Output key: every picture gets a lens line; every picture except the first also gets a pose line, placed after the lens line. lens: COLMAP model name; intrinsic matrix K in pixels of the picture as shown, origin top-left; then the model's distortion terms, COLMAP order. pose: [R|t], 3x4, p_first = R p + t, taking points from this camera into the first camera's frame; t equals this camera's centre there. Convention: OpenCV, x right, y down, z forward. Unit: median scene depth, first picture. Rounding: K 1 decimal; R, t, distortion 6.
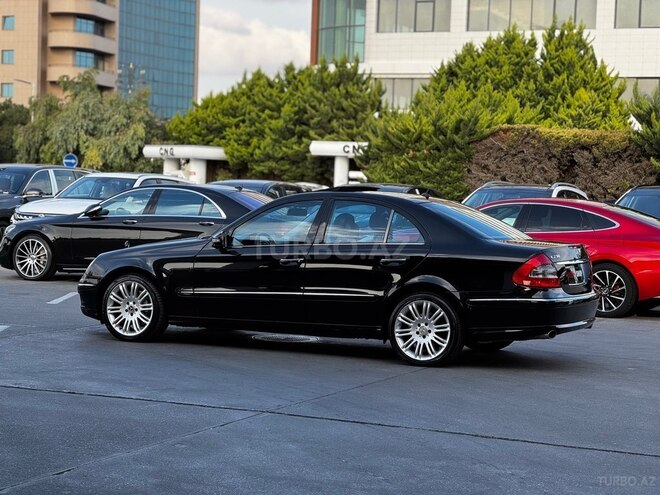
lens RADIAL K [[1485.3, 0, 330.0], [0, 1485.3, 247.5], [0, 0, 1]] dist [0.035566, 2.622374]
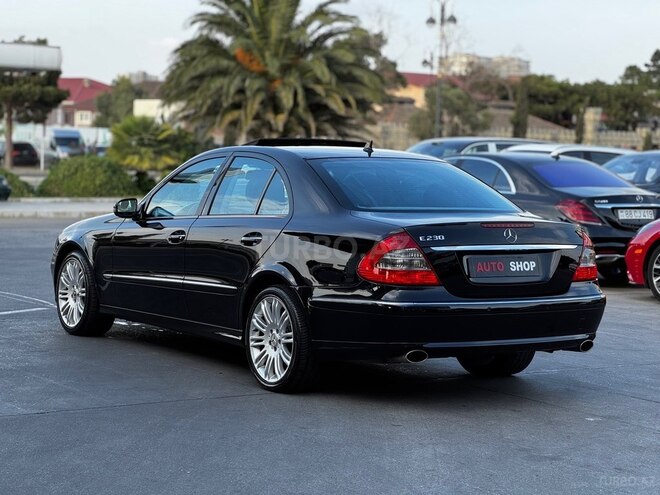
lens RADIAL K [[1485.3, 0, 330.0], [0, 1485.3, 247.5], [0, 0, 1]] dist [0.035566, 2.622374]
pose [[0.856292, 0.025756, -0.515850, 0.091134], [-0.021917, 0.999668, 0.013531, 0.000462], [0.516028, -0.000280, 0.856572, 0.084410]]
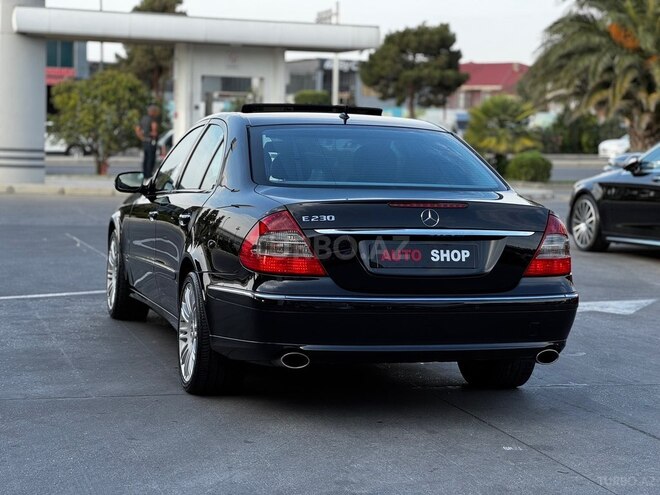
lens RADIAL K [[1485.3, 0, 330.0], [0, 1485.3, 247.5], [0, 0, 1]] dist [0.035566, 2.622374]
pose [[0.667267, 0.049939, -0.743143, 0.112824], [-0.038512, 0.998728, 0.032534, -0.000263], [0.743822, 0.006911, 0.668342, 0.129641]]
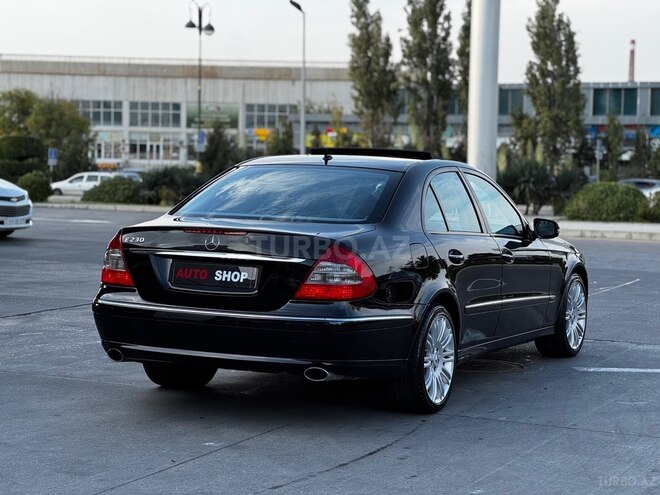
lens RADIAL K [[1485.3, 0, 330.0], [0, 1485.3, 247.5], [0, 0, 1]] dist [0.035566, 2.622374]
pose [[0.025855, 0.033624, -0.999100, 0.164029], [-0.064622, 0.997400, 0.031894, -0.003483], [0.997575, 0.063740, 0.027961, 0.216200]]
